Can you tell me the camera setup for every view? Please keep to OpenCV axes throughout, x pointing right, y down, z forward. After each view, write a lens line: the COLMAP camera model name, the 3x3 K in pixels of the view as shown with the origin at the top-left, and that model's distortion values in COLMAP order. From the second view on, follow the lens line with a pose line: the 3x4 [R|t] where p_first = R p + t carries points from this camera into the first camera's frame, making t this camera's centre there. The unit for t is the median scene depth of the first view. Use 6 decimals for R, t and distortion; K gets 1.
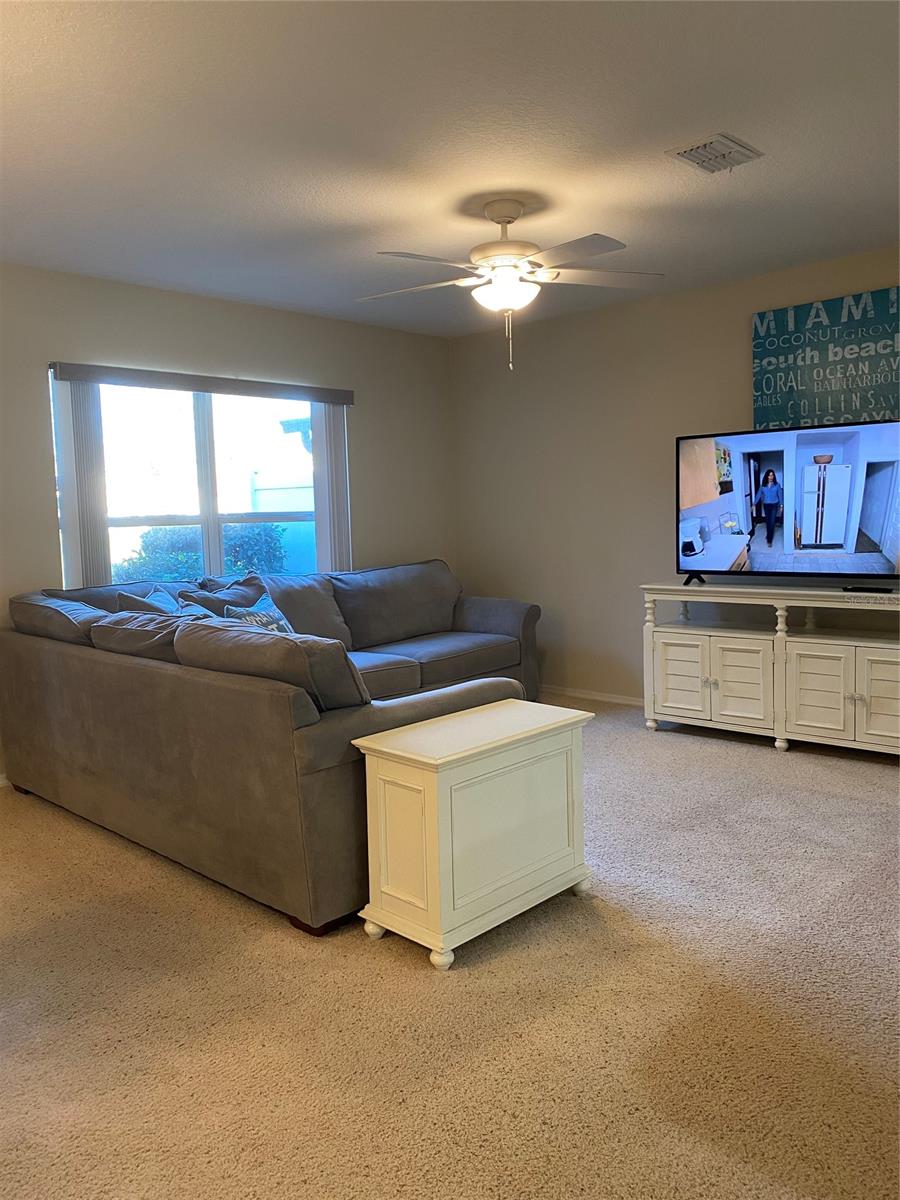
lens RADIAL K [[913.3, 0, 441.7], [0, 913.3, 604.2], [0, 0, 1]] dist [0.038351, -0.051446]
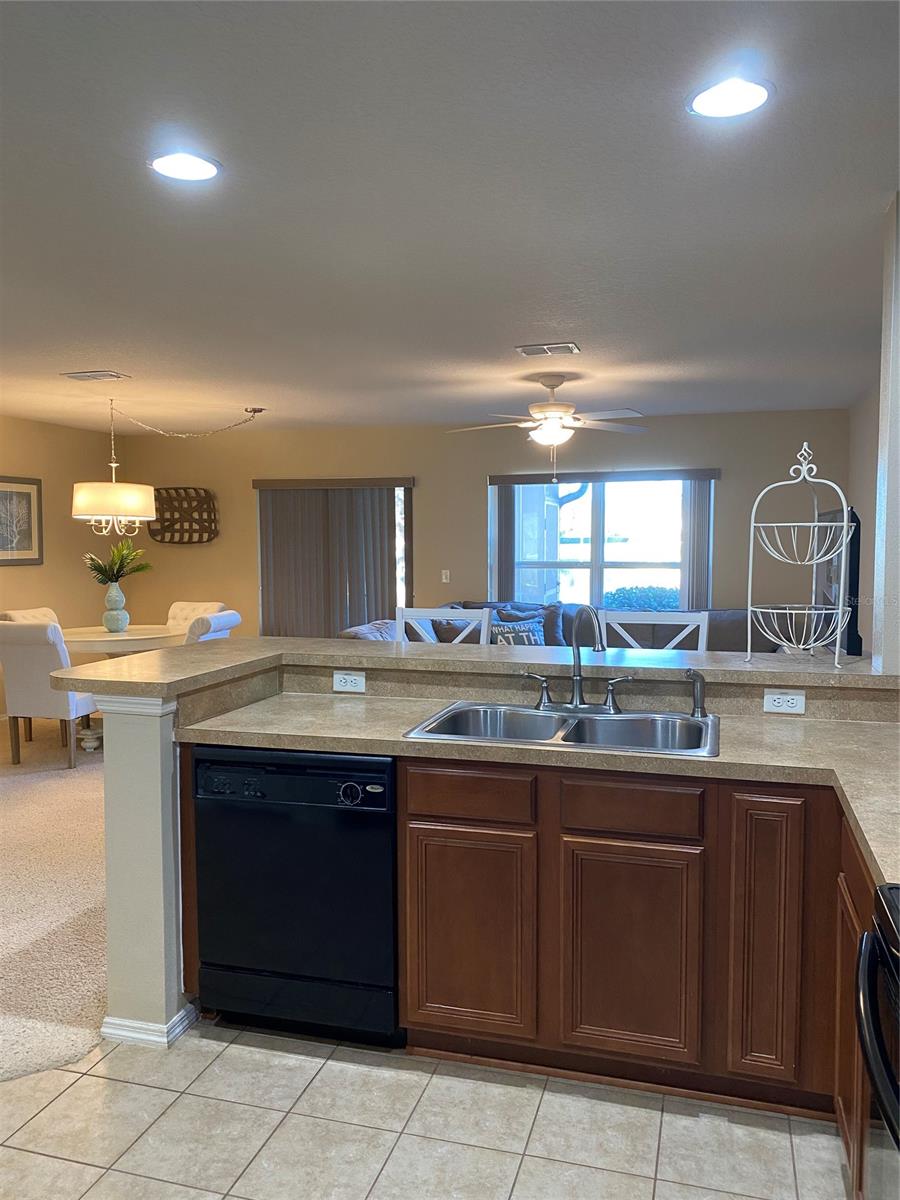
lens RADIAL K [[913.3, 0, 456.6], [0, 913.3, 609.5], [0, 0, 1]] dist [0.038351, -0.051446]
pose [[0.460268, 0.092703, -0.882927, 1.093683], [-0.110359, 0.992794, 0.046708, -0.074886], [0.880894, 0.075941, 0.467182, 0.137471]]
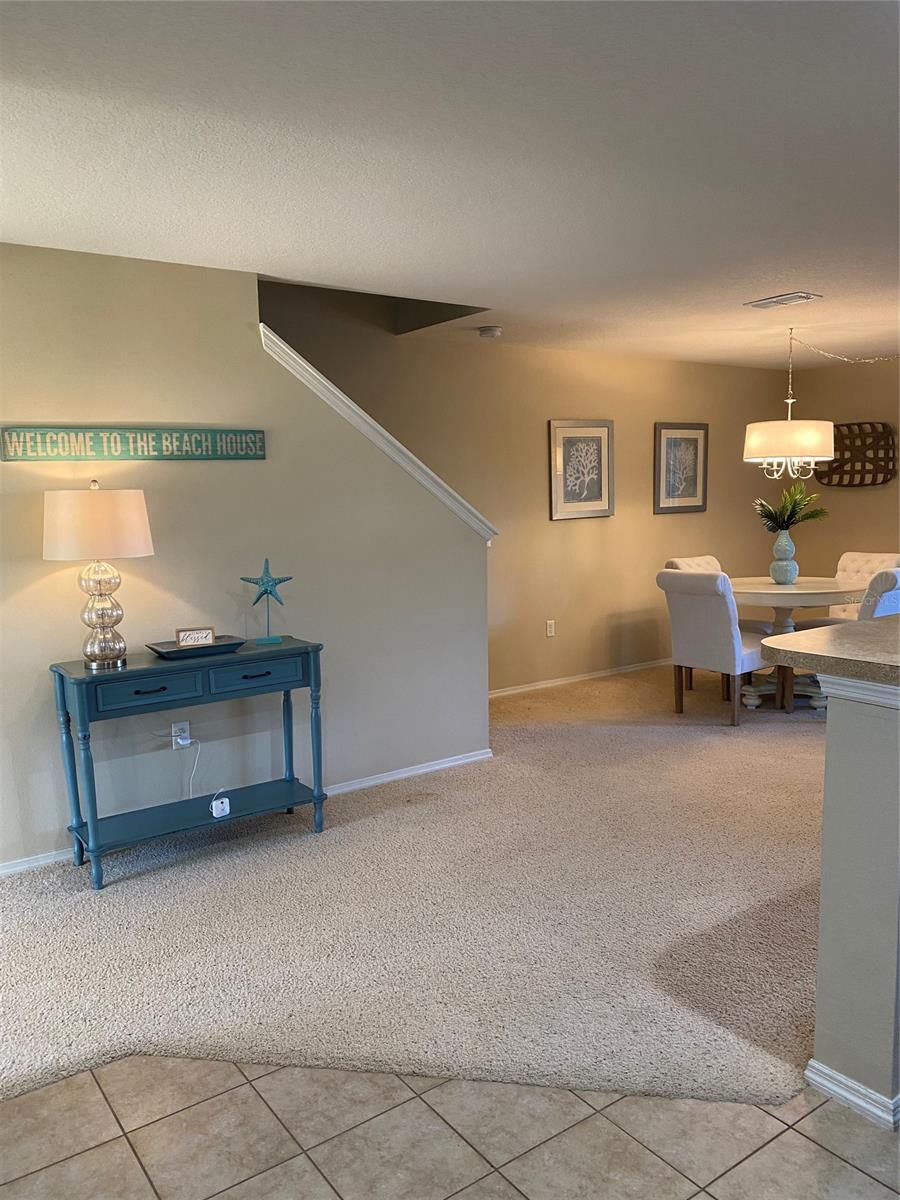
lens RADIAL K [[913.3, 0, 454.5], [0, 913.3, 600.9], [0, 0, 1]] dist [0.038351, -0.051446]
pose [[-0.184983, 0.144592, -0.972047, 0.964958], [-0.080608, 0.983552, 0.161643, -0.066055], [0.979430, 0.108256, -0.170285, 0.104806]]
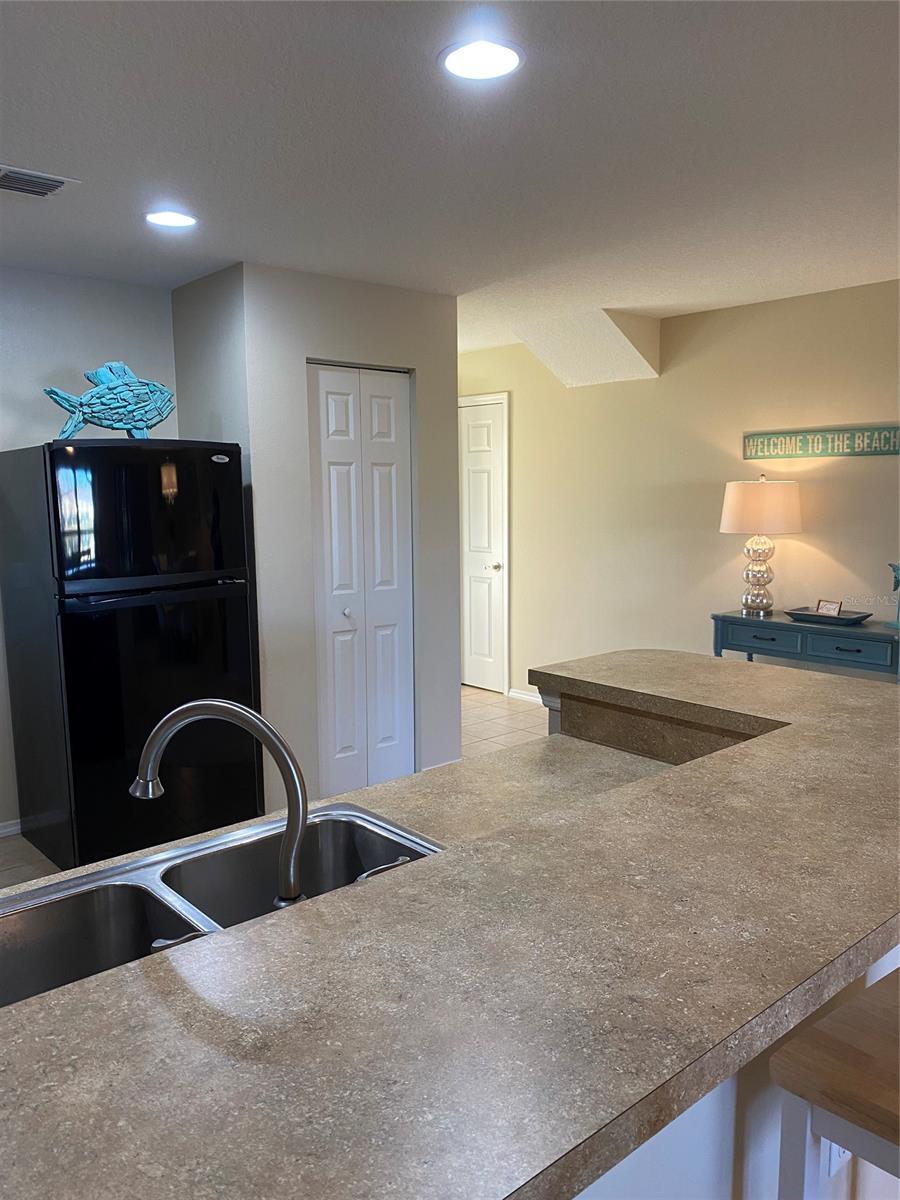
lens RADIAL K [[913.3, 0, 461.5], [0, 913.3, 603.6], [0, 0, 1]] dist [0.038351, -0.051446]
pose [[-0.995648, 0.023435, 0.090198, 0.520723], [0.045129, 0.968054, 0.246646, -0.143158], [-0.081536, 0.249643, -0.964899, 0.703032]]
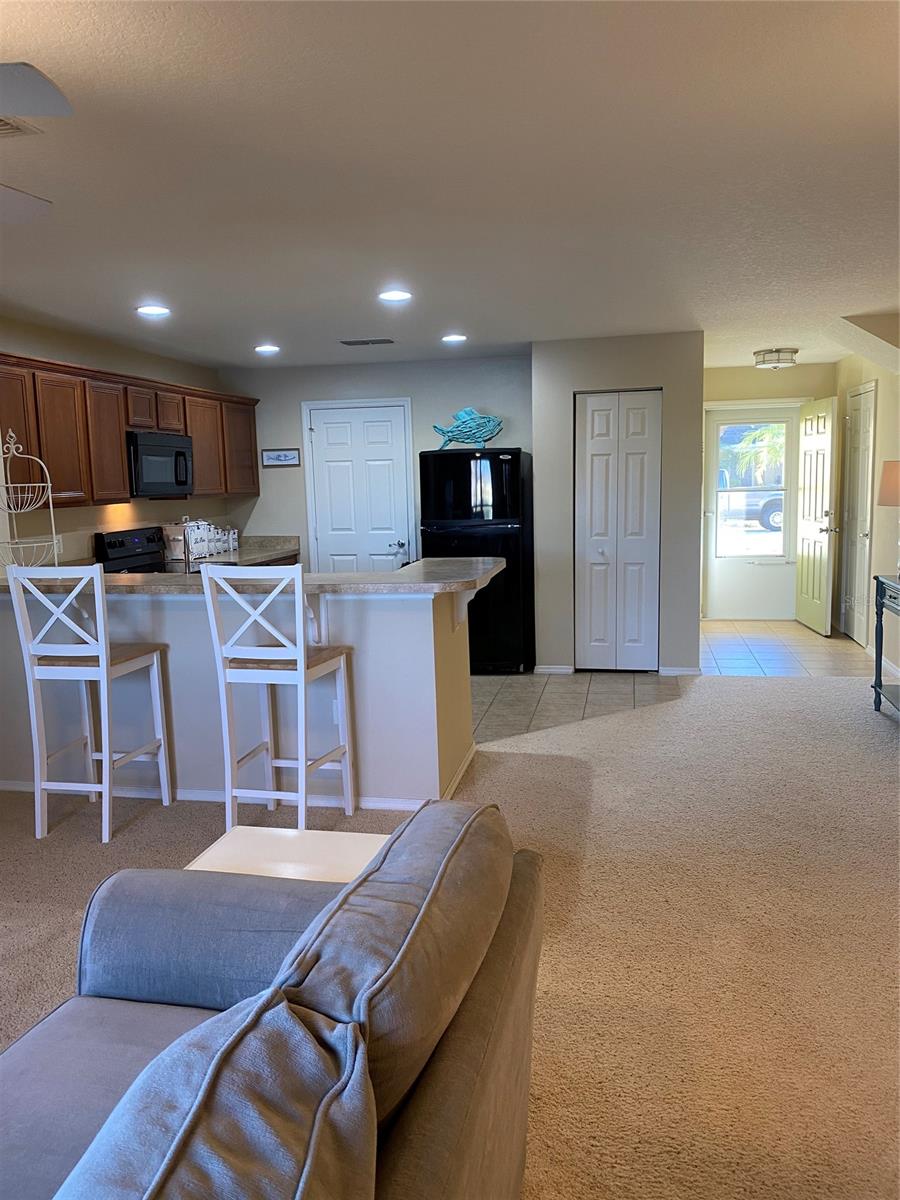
lens RADIAL K [[913.3, 0, 450.6], [0, 913.3, 607.2], [0, 0, 1]] dist [0.038351, -0.051446]
pose [[-0.525413, -0.077499, 0.847310, -0.381413], [0.142889, 0.973663, 0.177661, -0.115268], [-0.838763, 0.214417, -0.500501, 0.759132]]
